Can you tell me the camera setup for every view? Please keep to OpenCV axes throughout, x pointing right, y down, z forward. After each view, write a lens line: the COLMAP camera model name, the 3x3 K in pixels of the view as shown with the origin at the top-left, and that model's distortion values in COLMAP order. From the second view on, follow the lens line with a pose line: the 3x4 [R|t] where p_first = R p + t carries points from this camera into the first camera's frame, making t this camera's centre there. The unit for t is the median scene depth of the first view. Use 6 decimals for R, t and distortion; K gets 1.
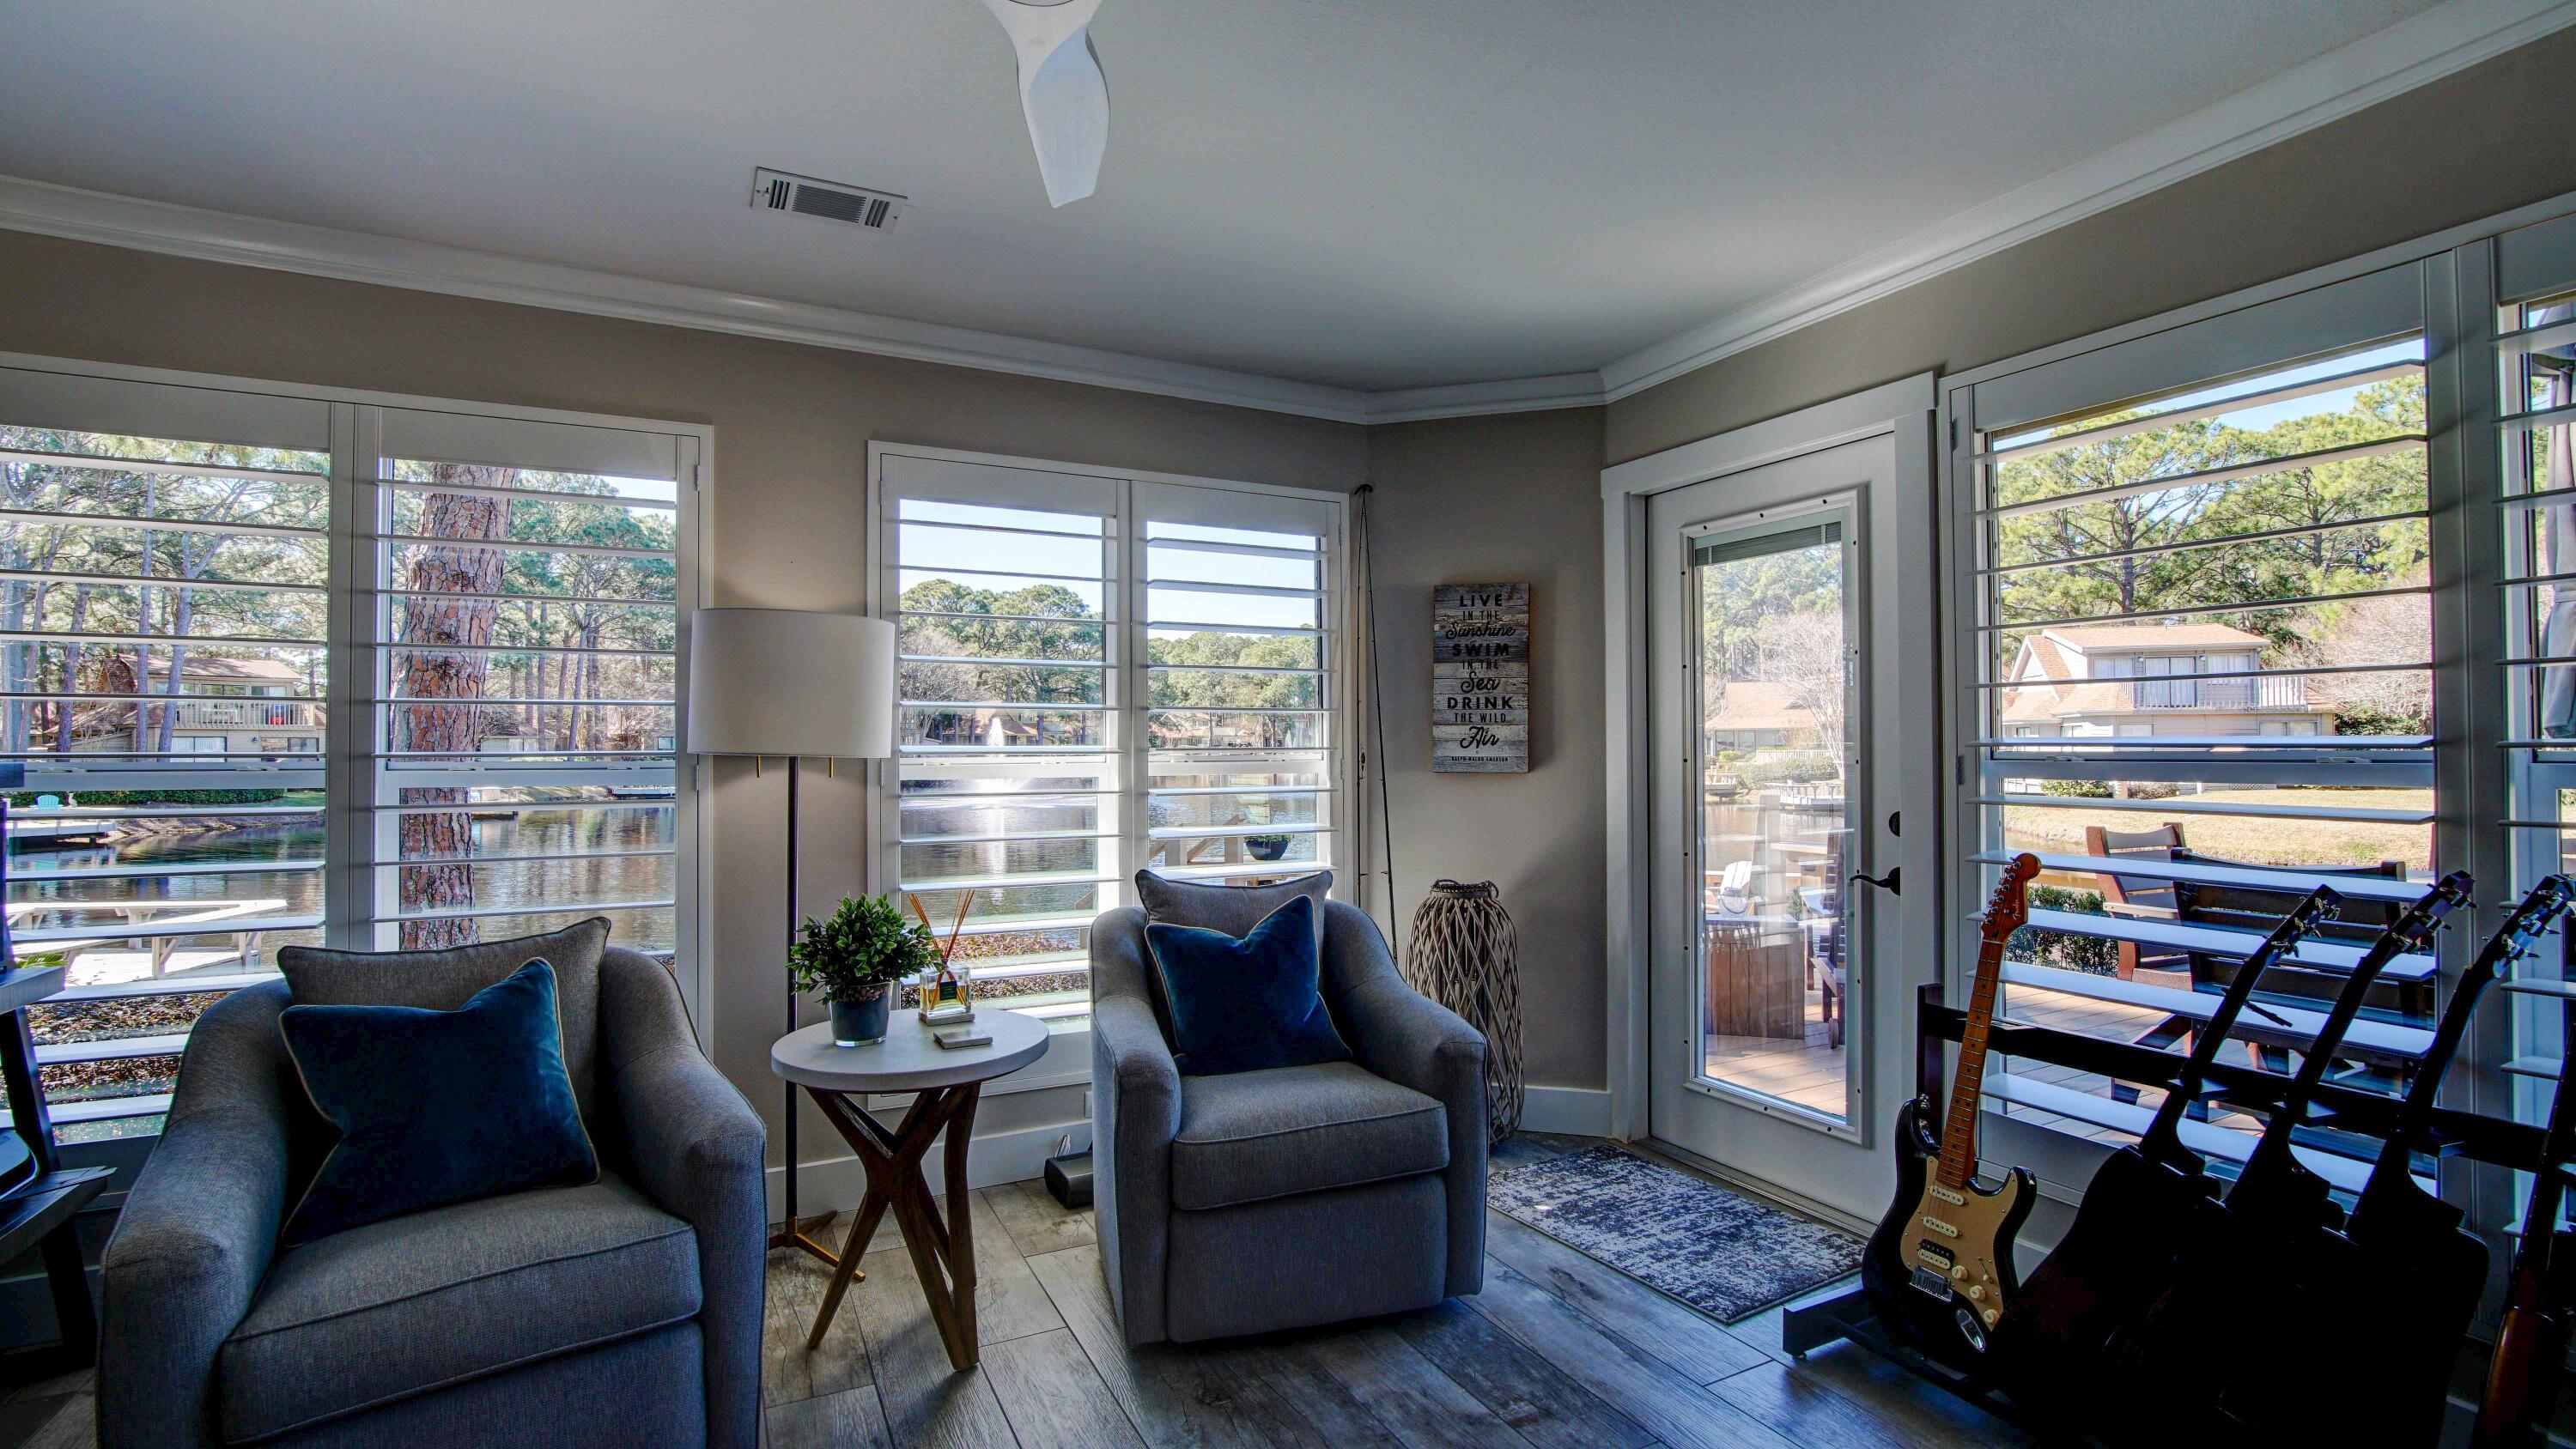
lens RADIAL K [[1161.8, 0, 1275.4], [0, 1161.8, 722.2], [0, 0, 1]] dist [-0.030065, 0.005990]
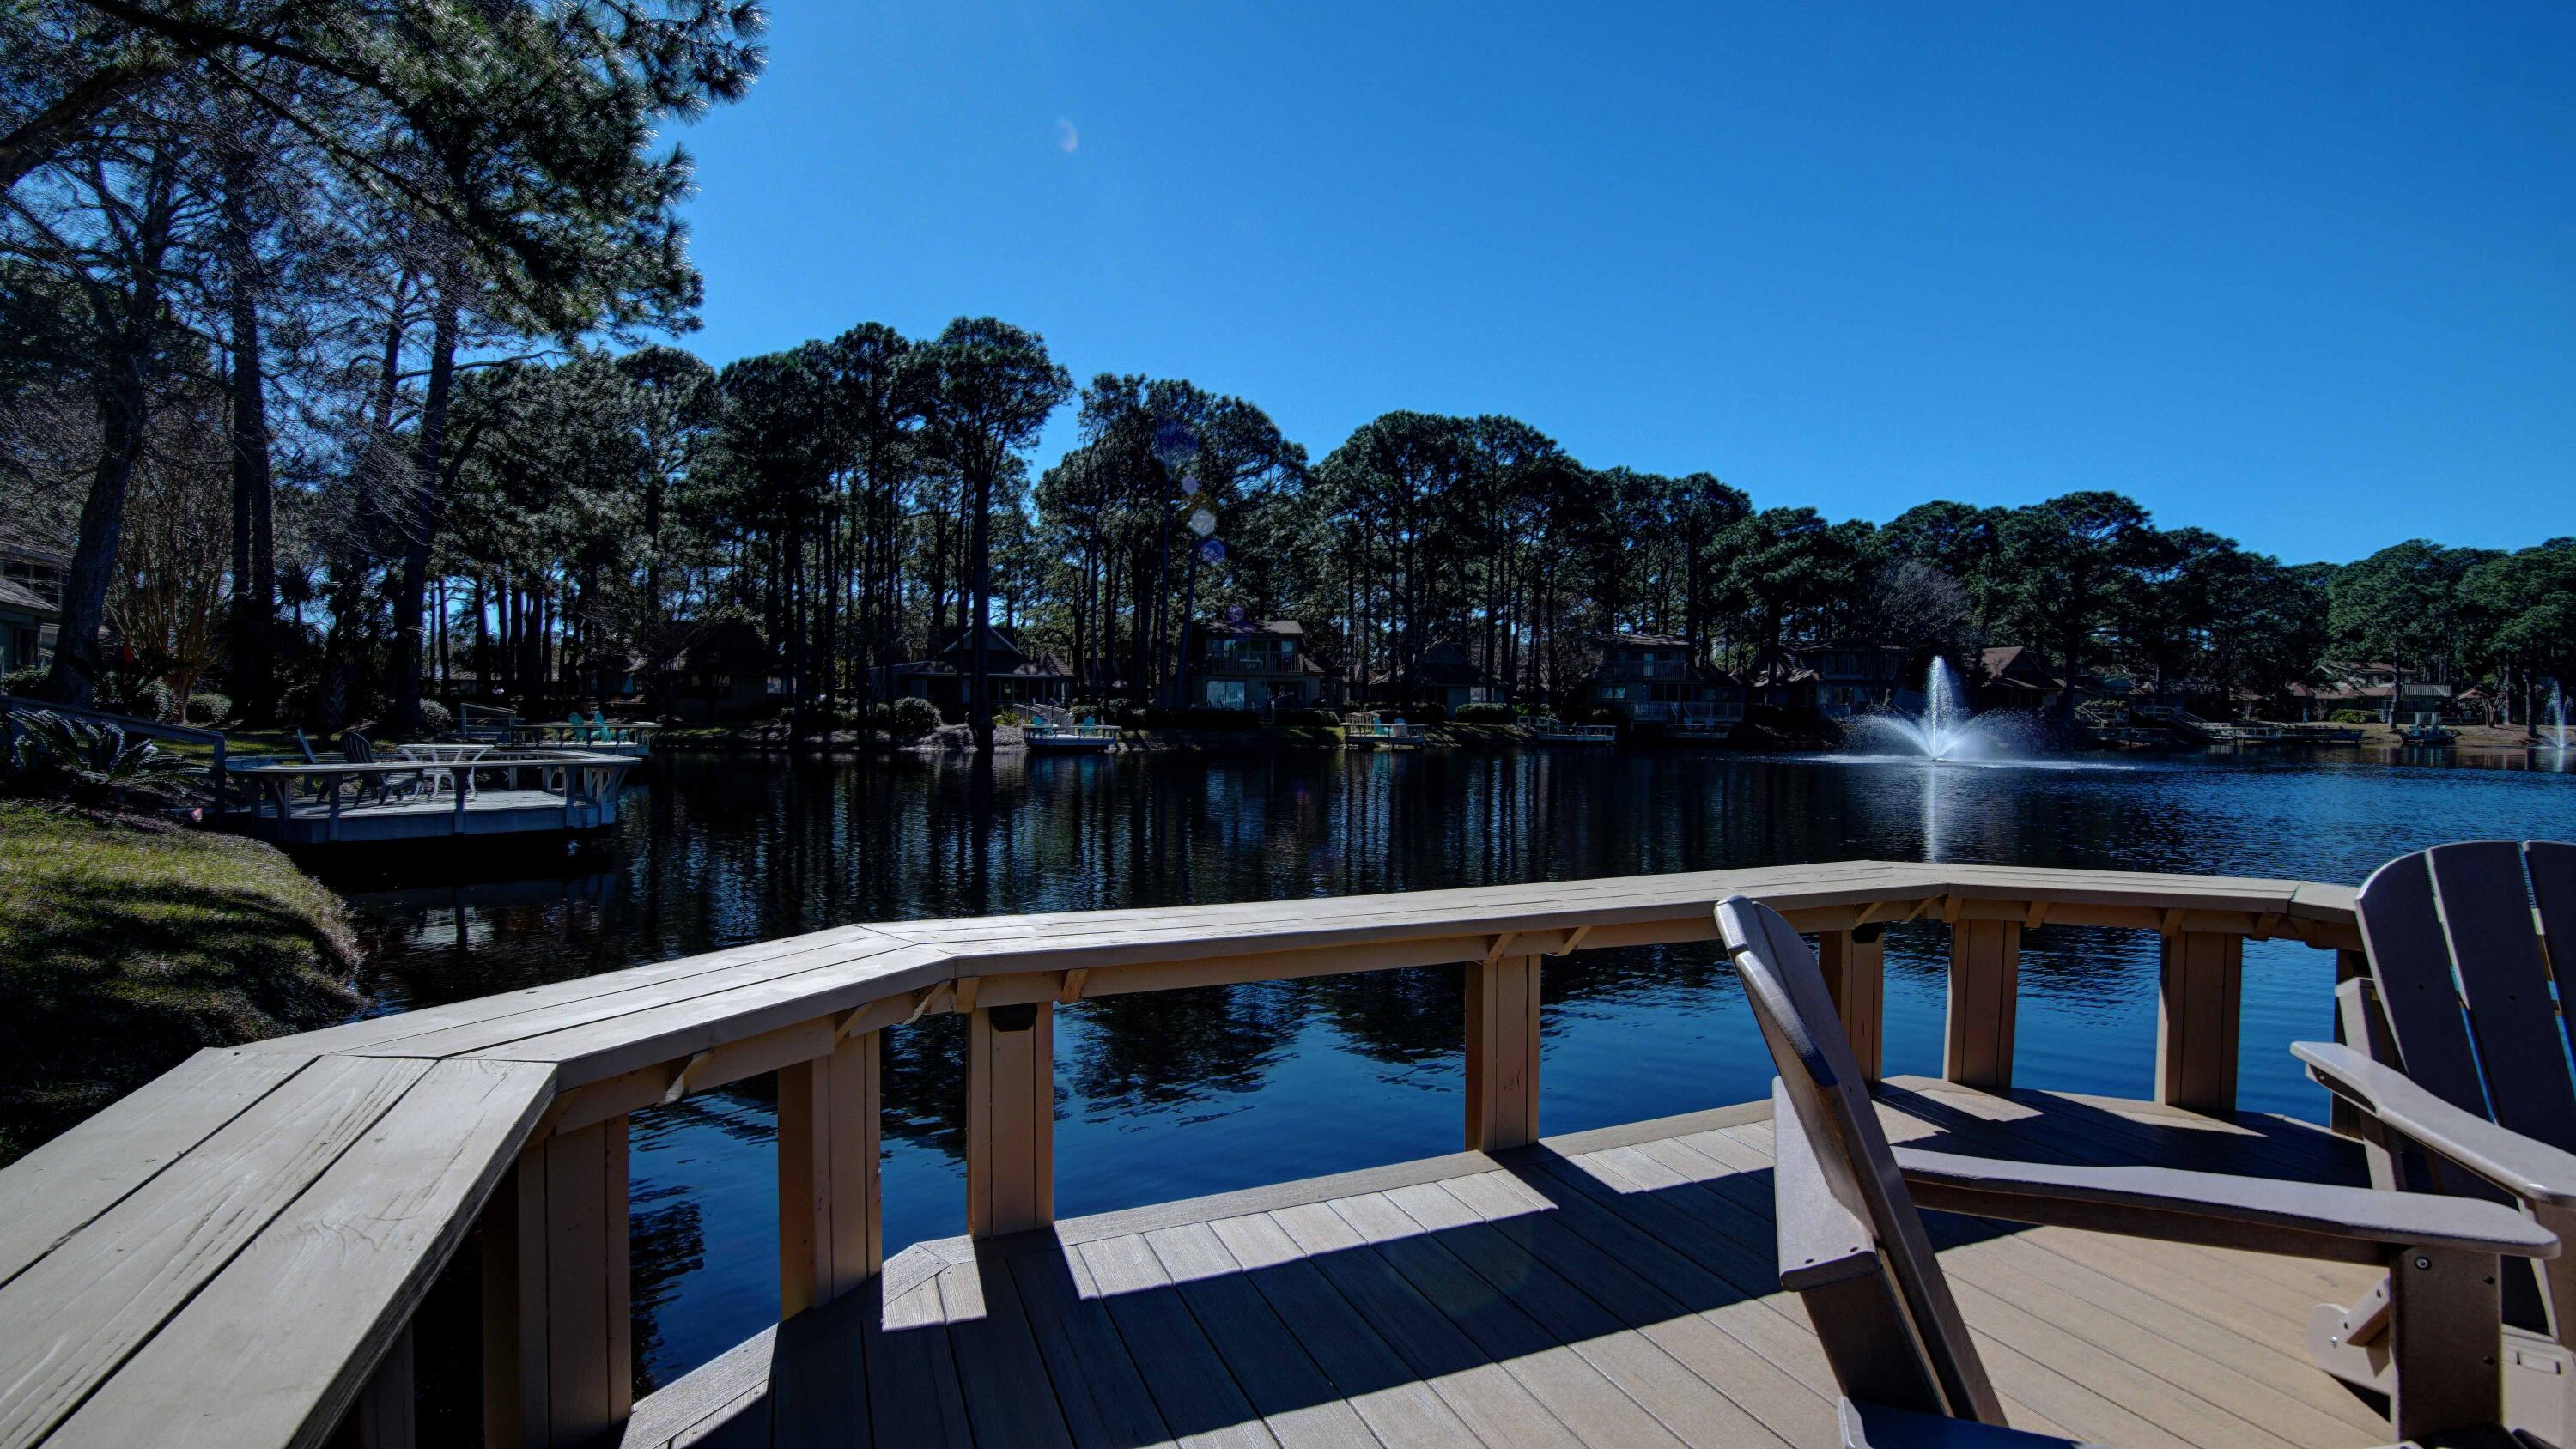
lens RADIAL K [[1161.8, 0, 1282.4], [0, 1161.8, 732.6], [0, 0, 1]] dist [-0.030065, 0.005990]
pose [[0.651310, 0.025158, -0.758395, 1.374431], [0.002295, 0.999380, 0.035123, 0.478716], [0.758808, -0.024616, 0.650849, 3.918305]]
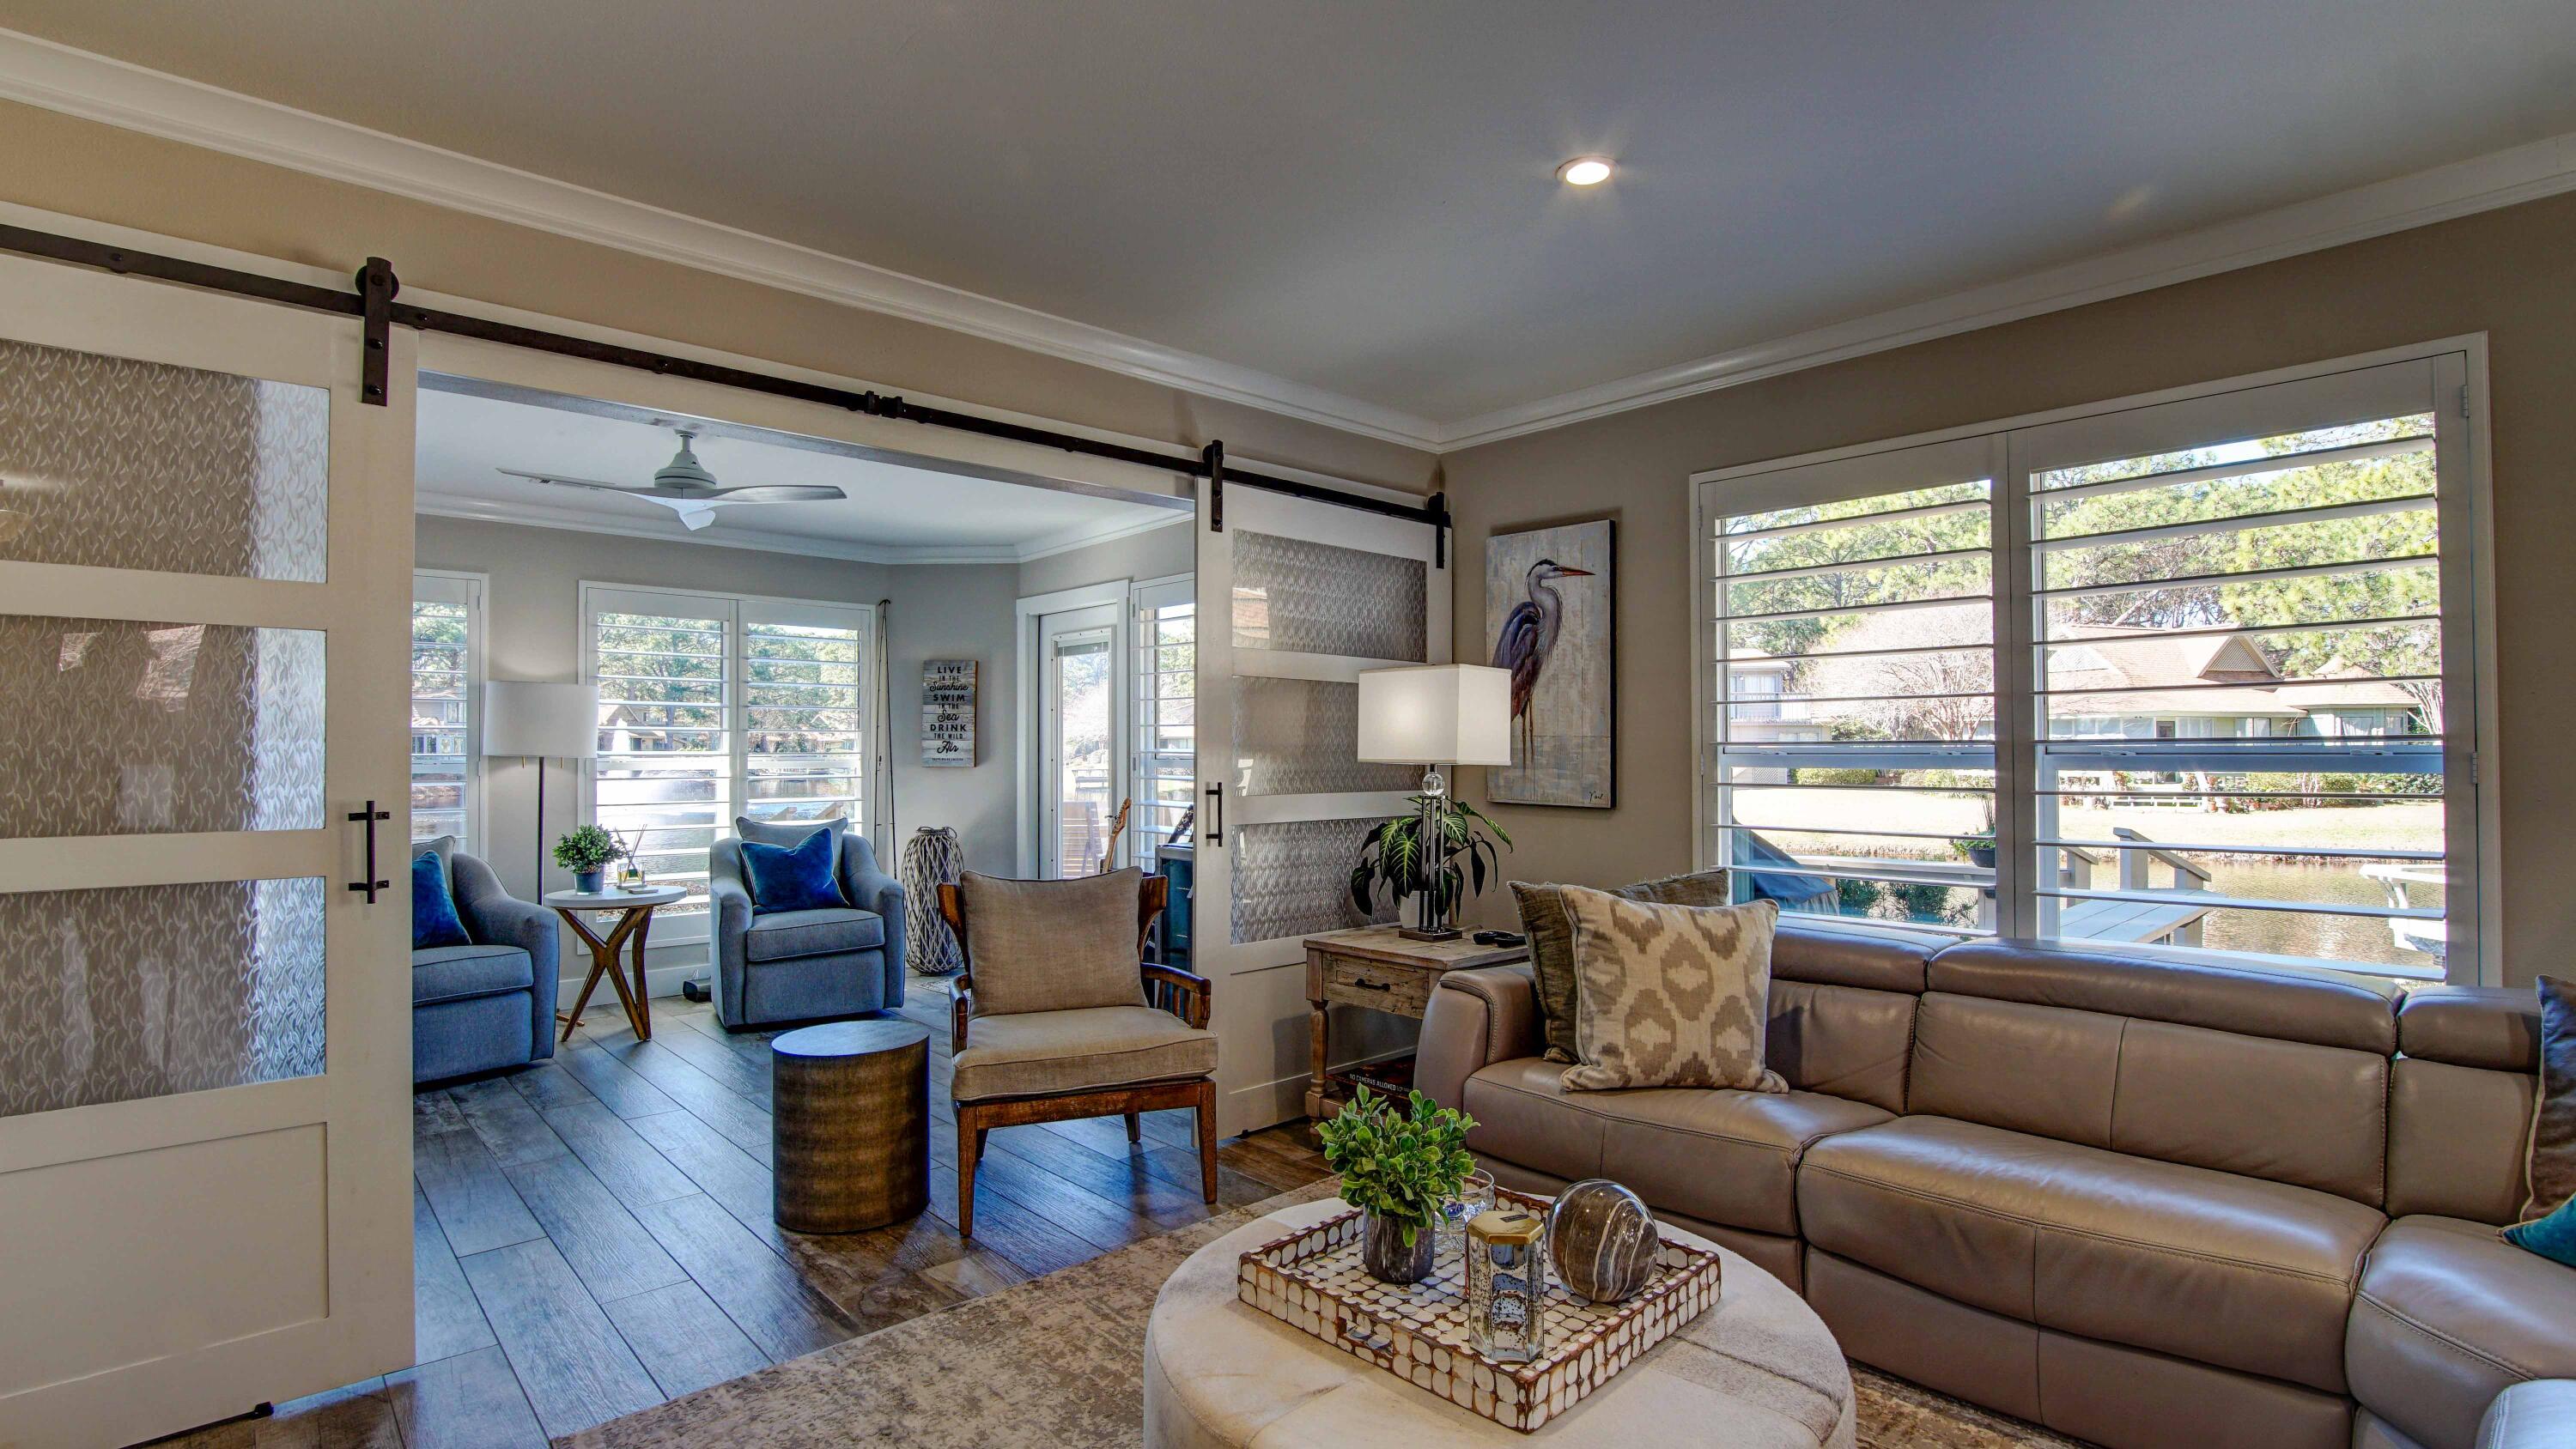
lens RADIAL K [[1161.8, 0, 1282.1], [0, 1161.8, 734.8], [0, 0, 1]] dist [-0.030065, 0.005990]
pose [[0.959507, 0.004284, 0.281652, 0.175497], [-0.006779, 0.999946, 0.007885, -0.024334], [-0.281603, -0.009475, 0.959484, -0.918448]]
